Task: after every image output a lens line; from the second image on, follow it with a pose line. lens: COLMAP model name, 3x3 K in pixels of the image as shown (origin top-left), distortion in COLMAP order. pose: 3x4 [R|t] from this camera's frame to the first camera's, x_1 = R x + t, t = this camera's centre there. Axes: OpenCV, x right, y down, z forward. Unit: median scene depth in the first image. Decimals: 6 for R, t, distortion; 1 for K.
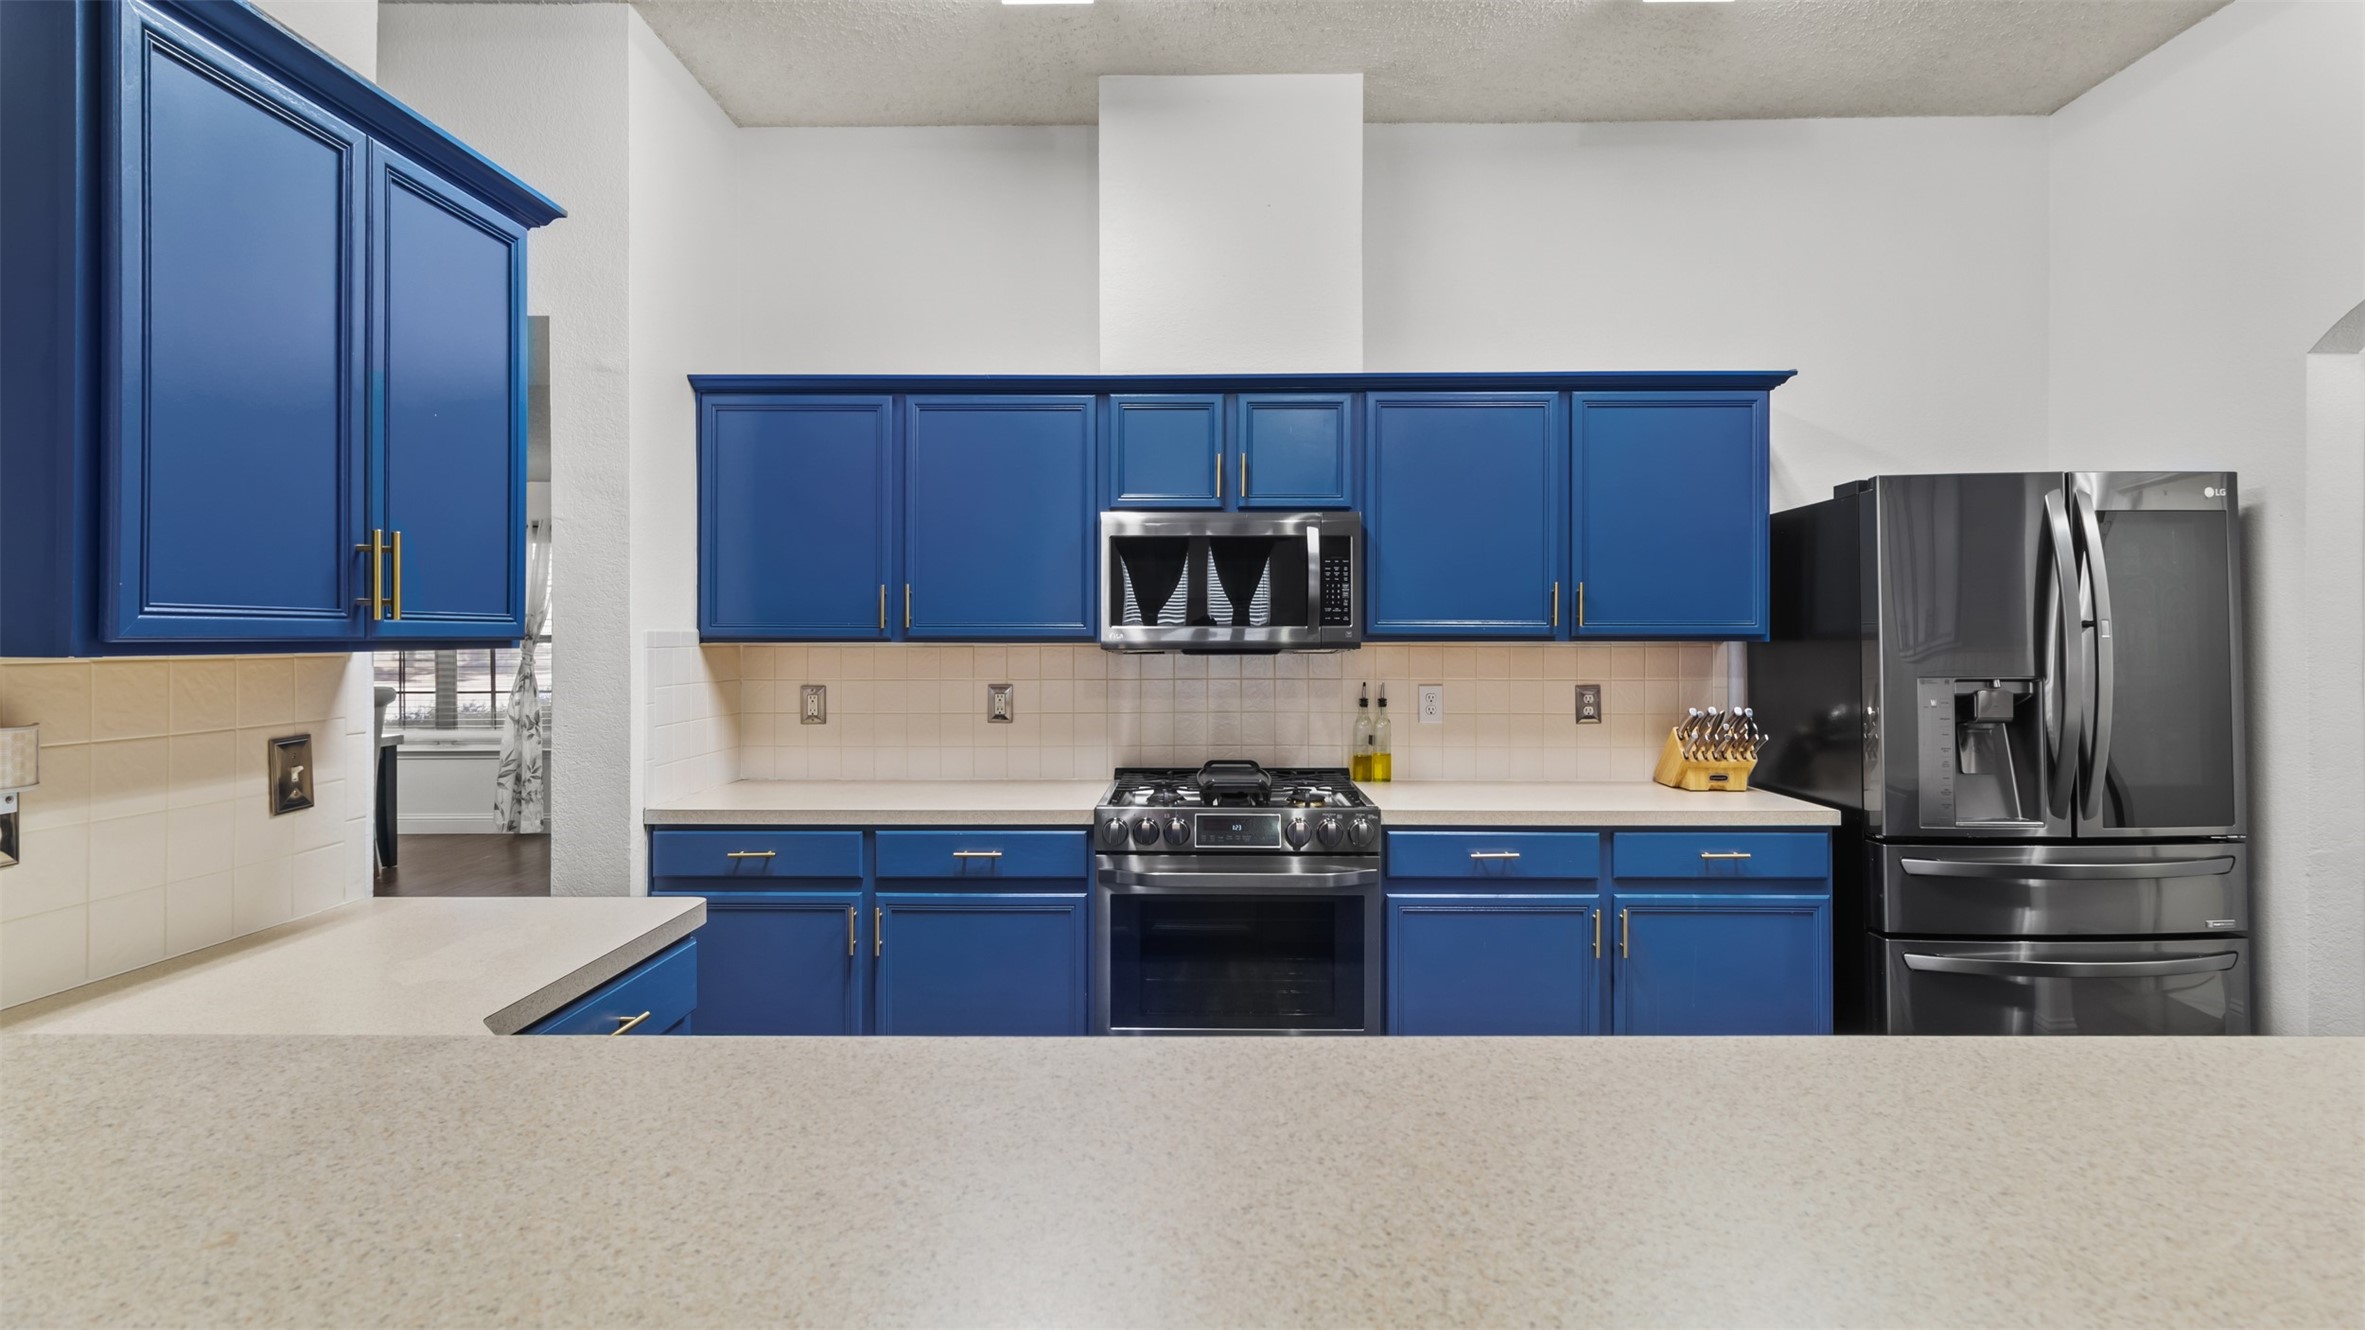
lens RADIAL K [[1094.4, 0, 1223.9], [0, 1094.4, 639.3], [0, 0, 1]] dist [0.002019, 0.001867]
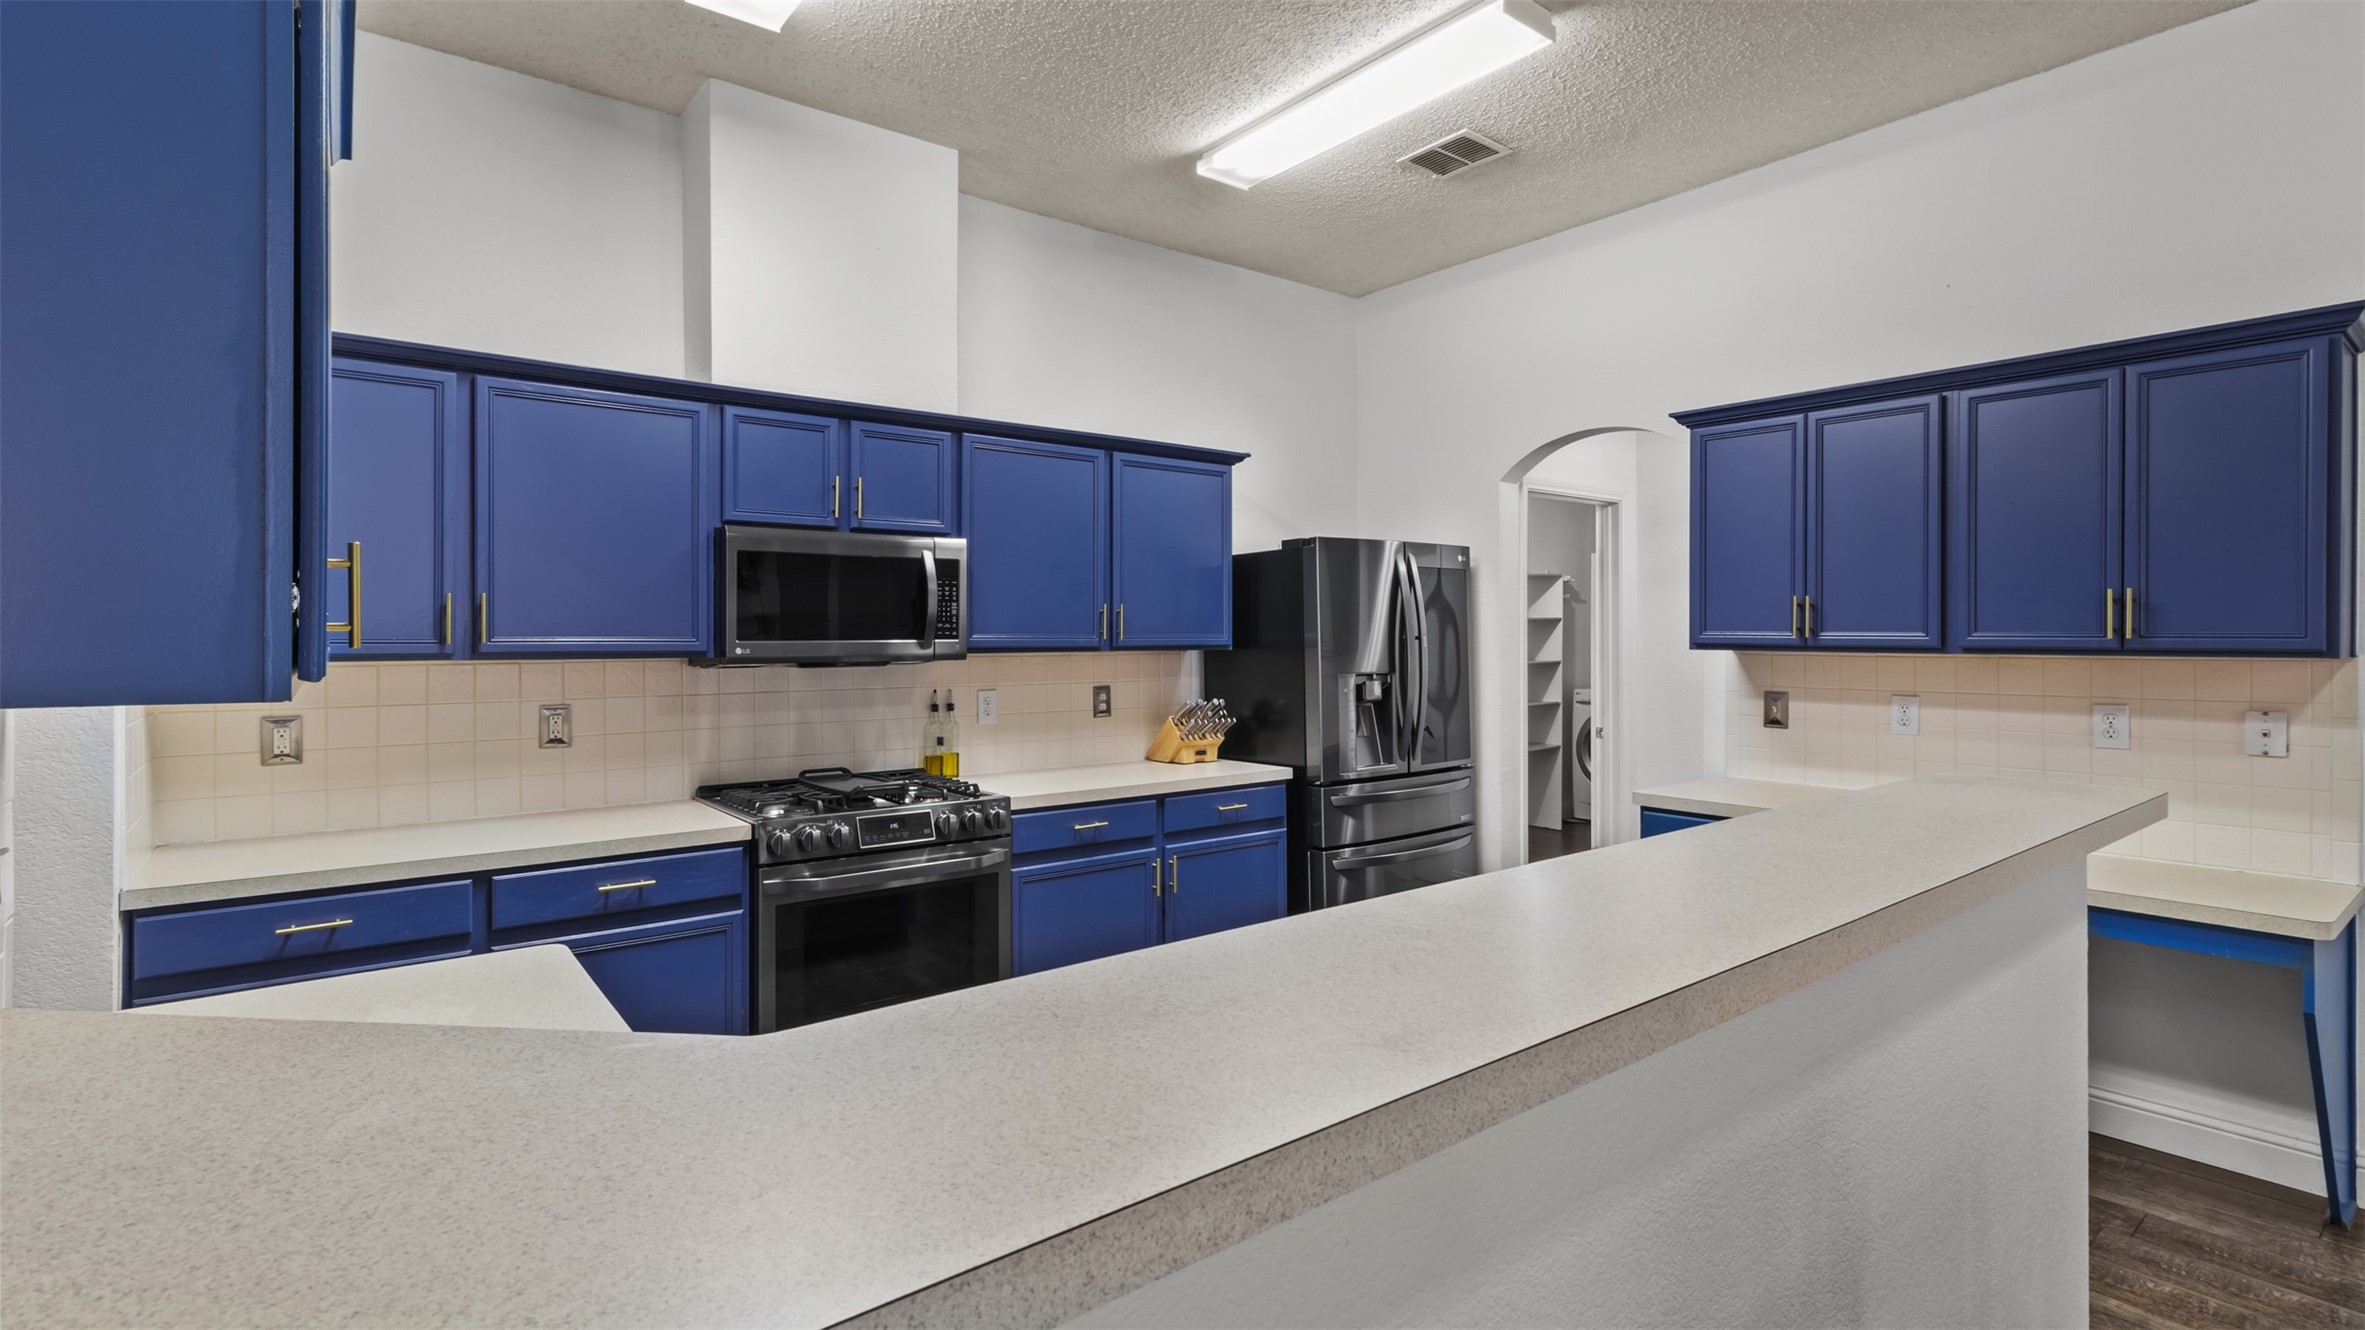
lens RADIAL K [[1094.4, 0, 1200.7], [0, 1094.4, 641.4], [0, 0, 1]] dist [0.002019, 0.001867]
pose [[0.776111, -0.003969, 0.630583, -0.394200], [0.004966, 0.999988, 0.000182, -0.009131], [-0.630576, 0.002990, 0.776122, -0.032703]]
